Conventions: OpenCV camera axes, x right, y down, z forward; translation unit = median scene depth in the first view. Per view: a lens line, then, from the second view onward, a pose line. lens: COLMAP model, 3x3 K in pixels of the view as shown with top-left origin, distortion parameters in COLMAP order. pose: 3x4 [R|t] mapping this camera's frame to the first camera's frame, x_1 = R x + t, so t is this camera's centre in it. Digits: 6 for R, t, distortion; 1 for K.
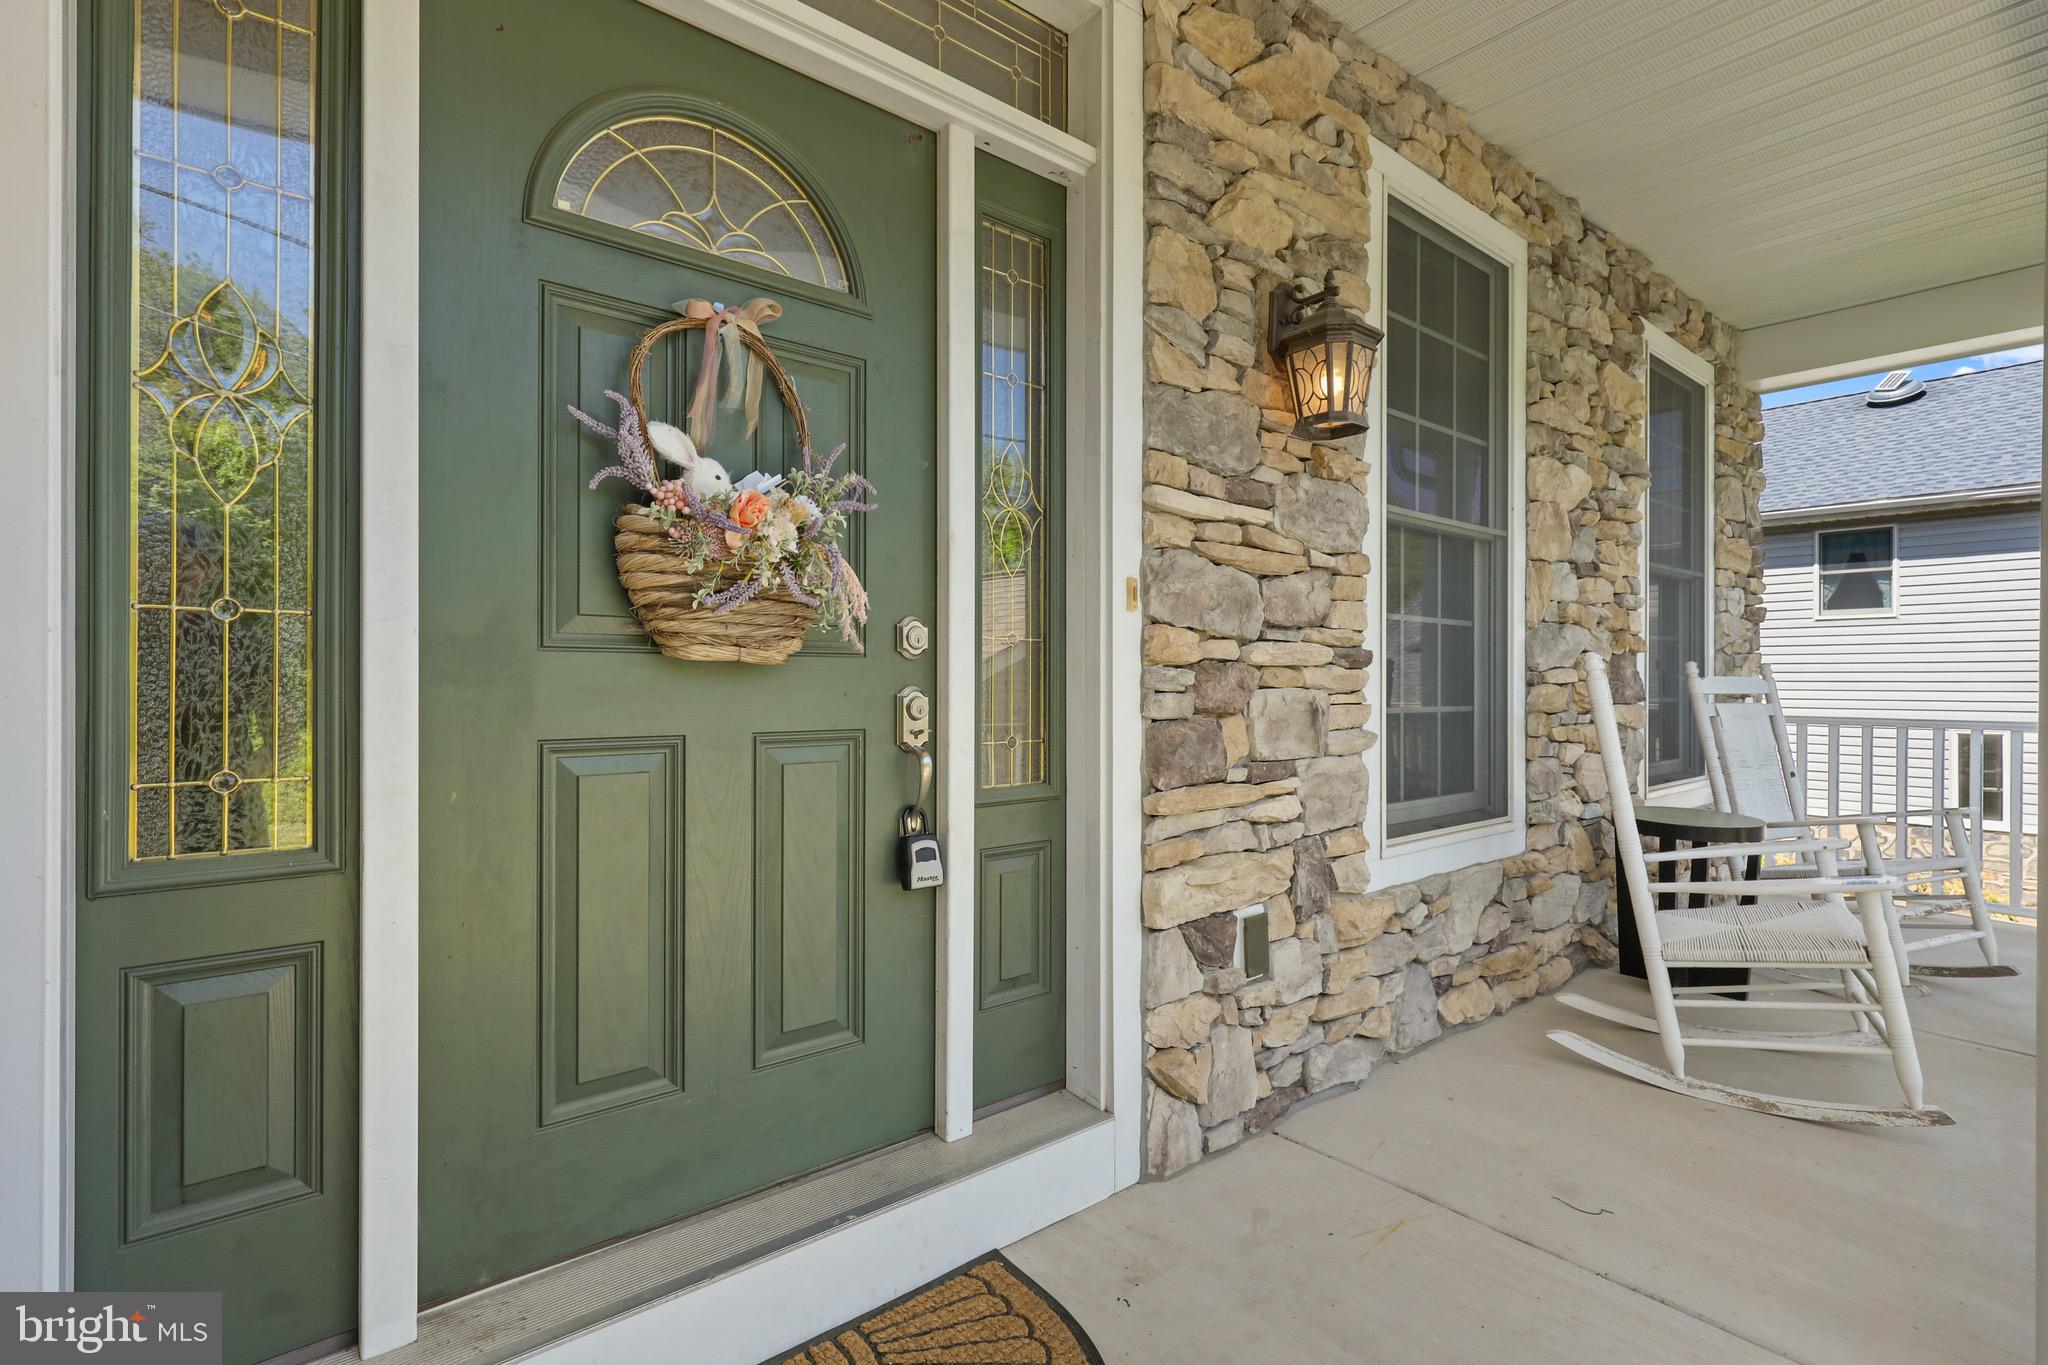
lens RADIAL K [[954.4, 0, 1021.3], [0, 954.4, 663.1], [0, 0, 1]] dist [0.000208, 0.000099]
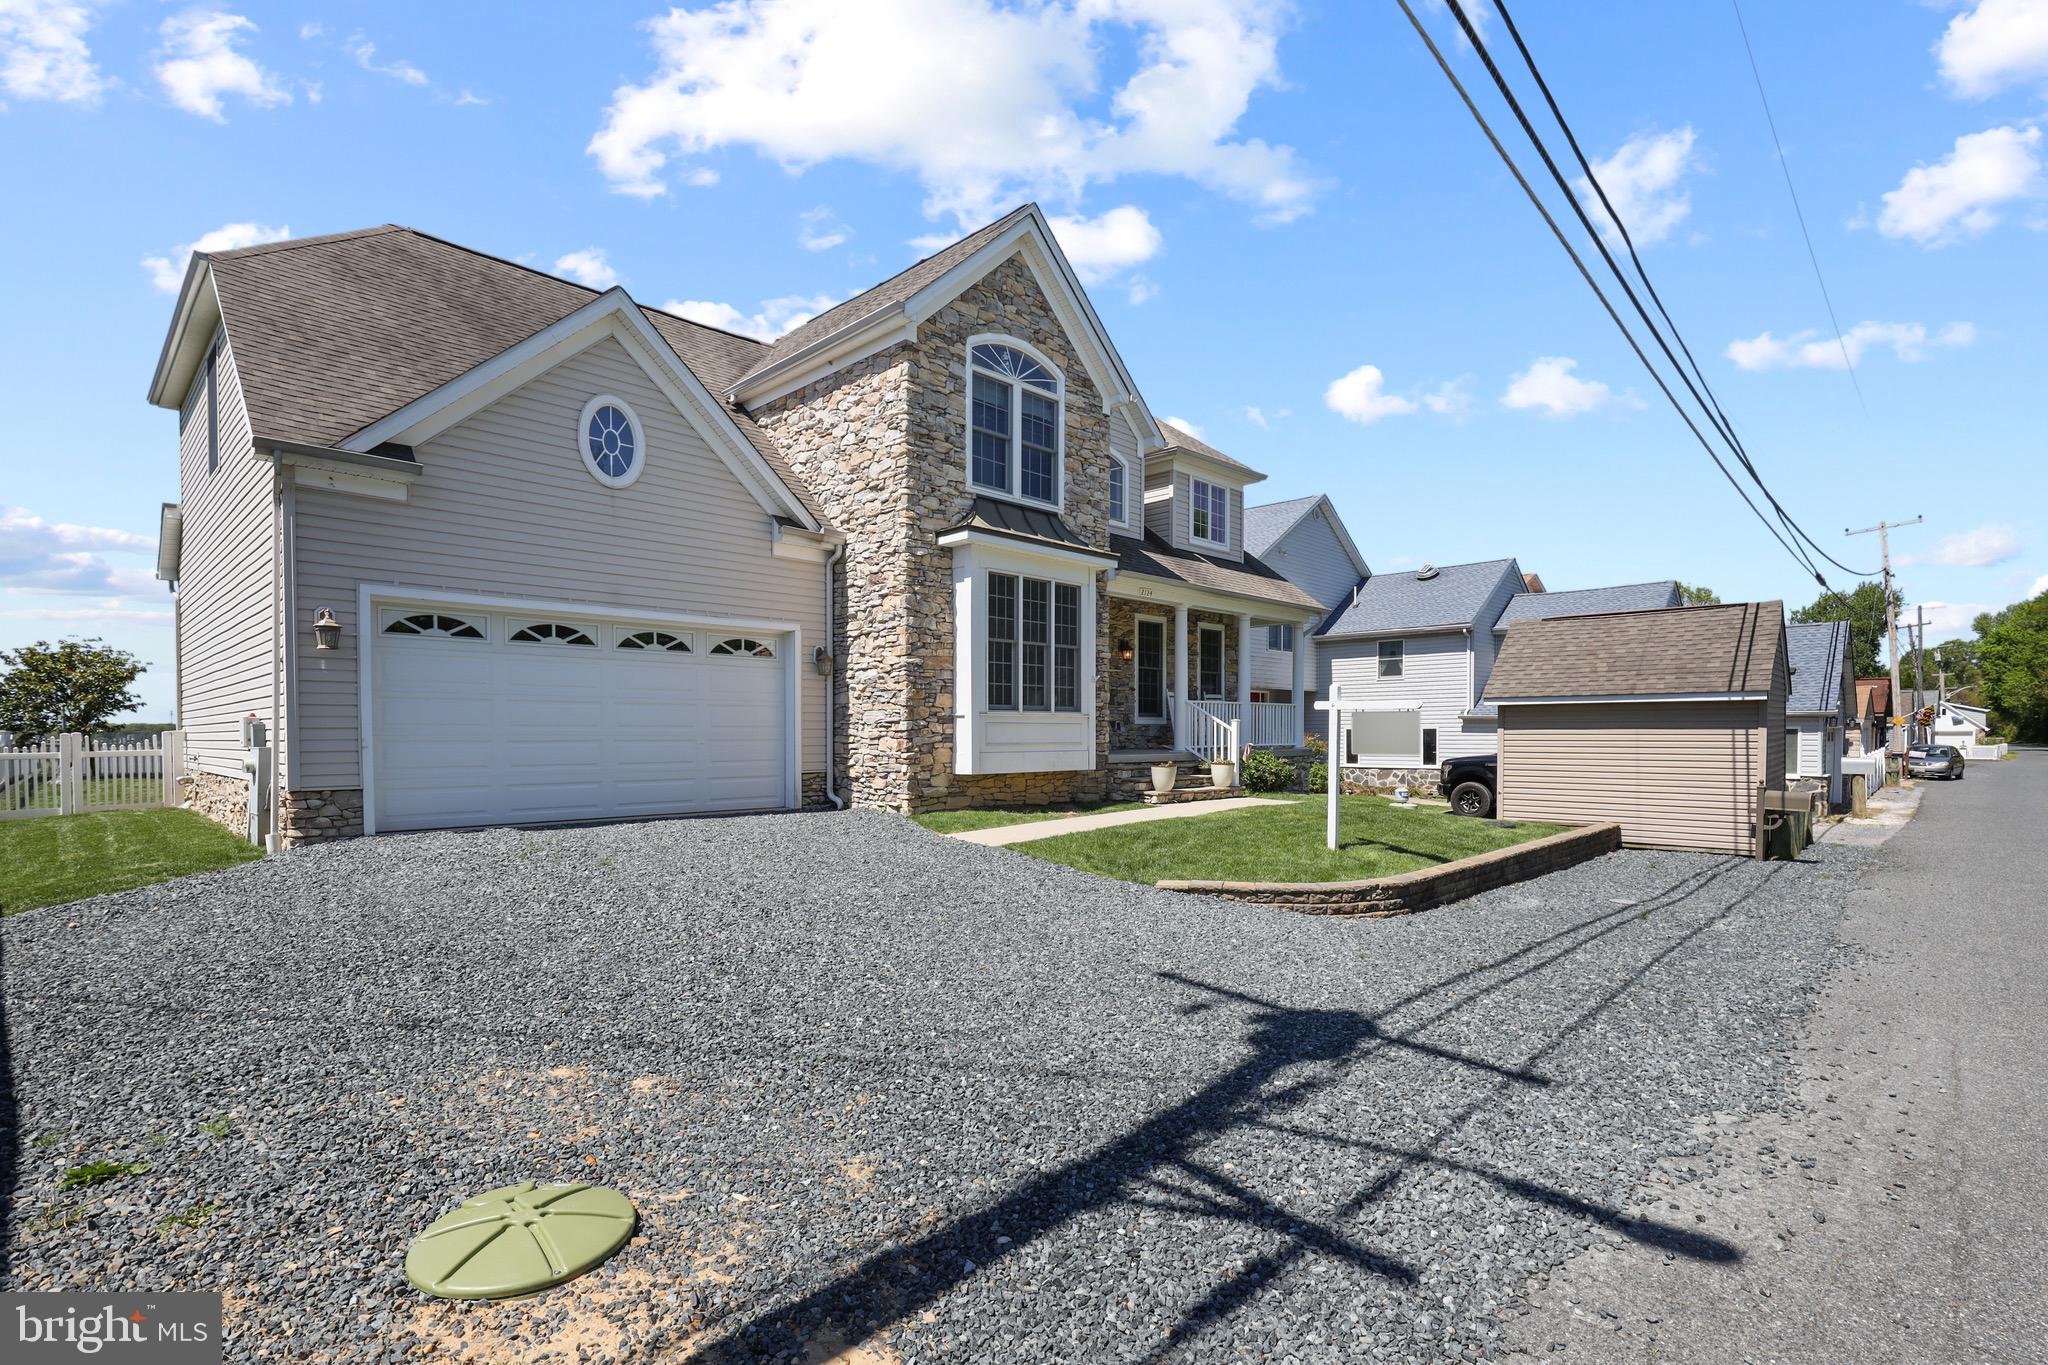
lens RADIAL K [[973.0, 0, 1021.8], [0, 973.0, 755.0], [0, 0, 1]] dist [0.000915, 0.000141]
pose [[0.994737, -0.006347, 0.102268, -1.312680], [0.002402, 0.999250, 0.038649, 0.217923], [-0.102437, -0.038200, 0.994006, -6.625123]]
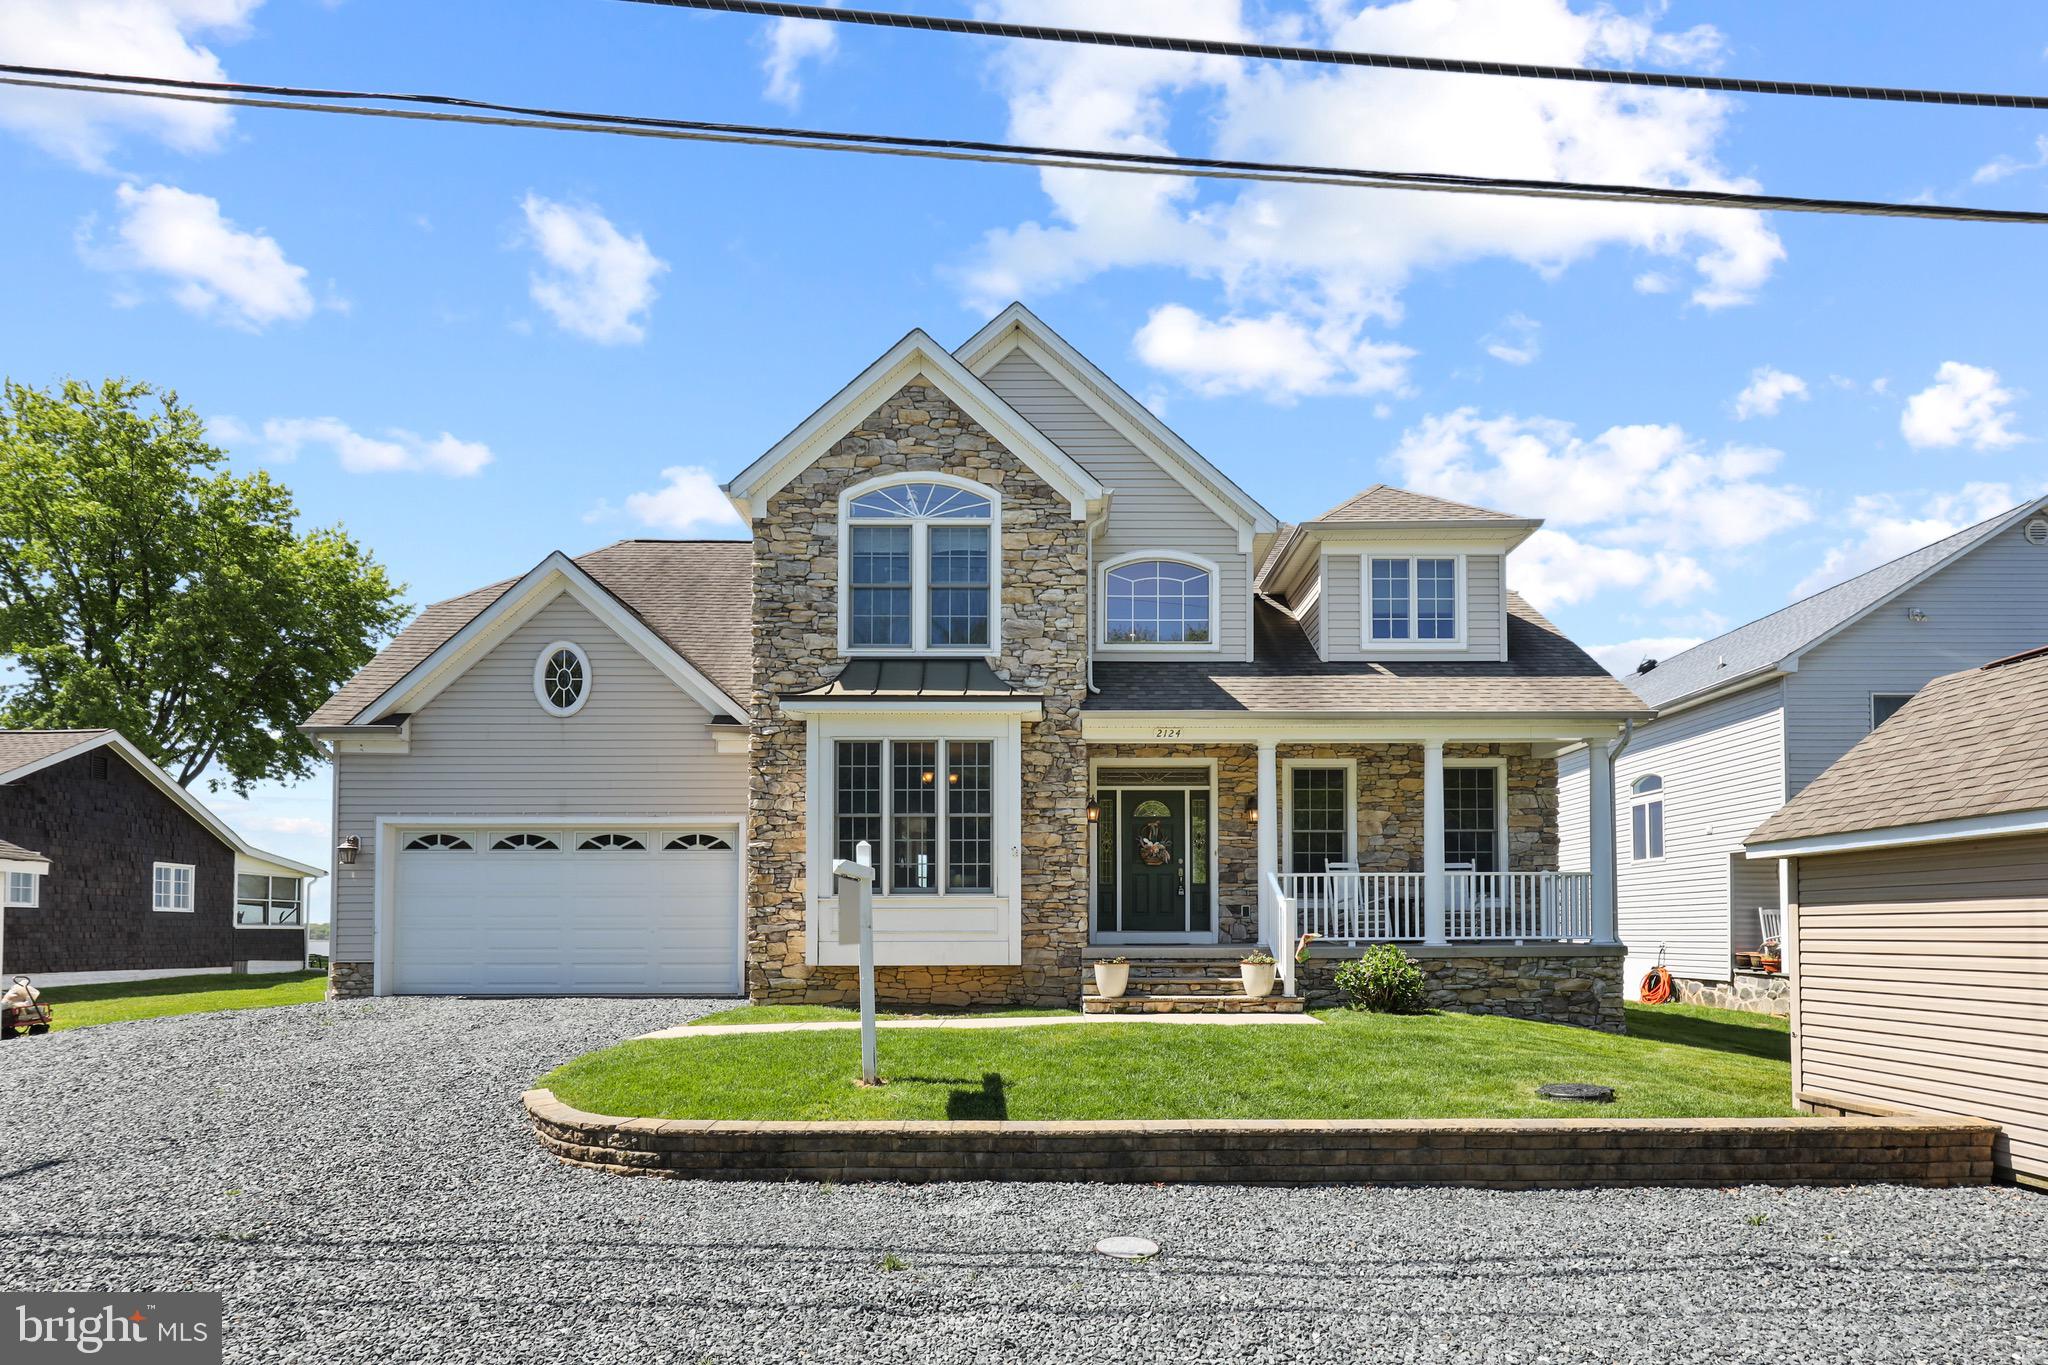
lens RADIAL K [[1009.2, 0, 1031.7], [0, 1009.2, 906.0], [0, 0, 1]] dist [0.000239, -0.000095]
pose [[0.777247, -0.021568, -0.628826, 3.021301], [0.015012, 0.999763, -0.015735, 0.330220], [0.629017, 0.002790, 0.777387, -4.488379]]
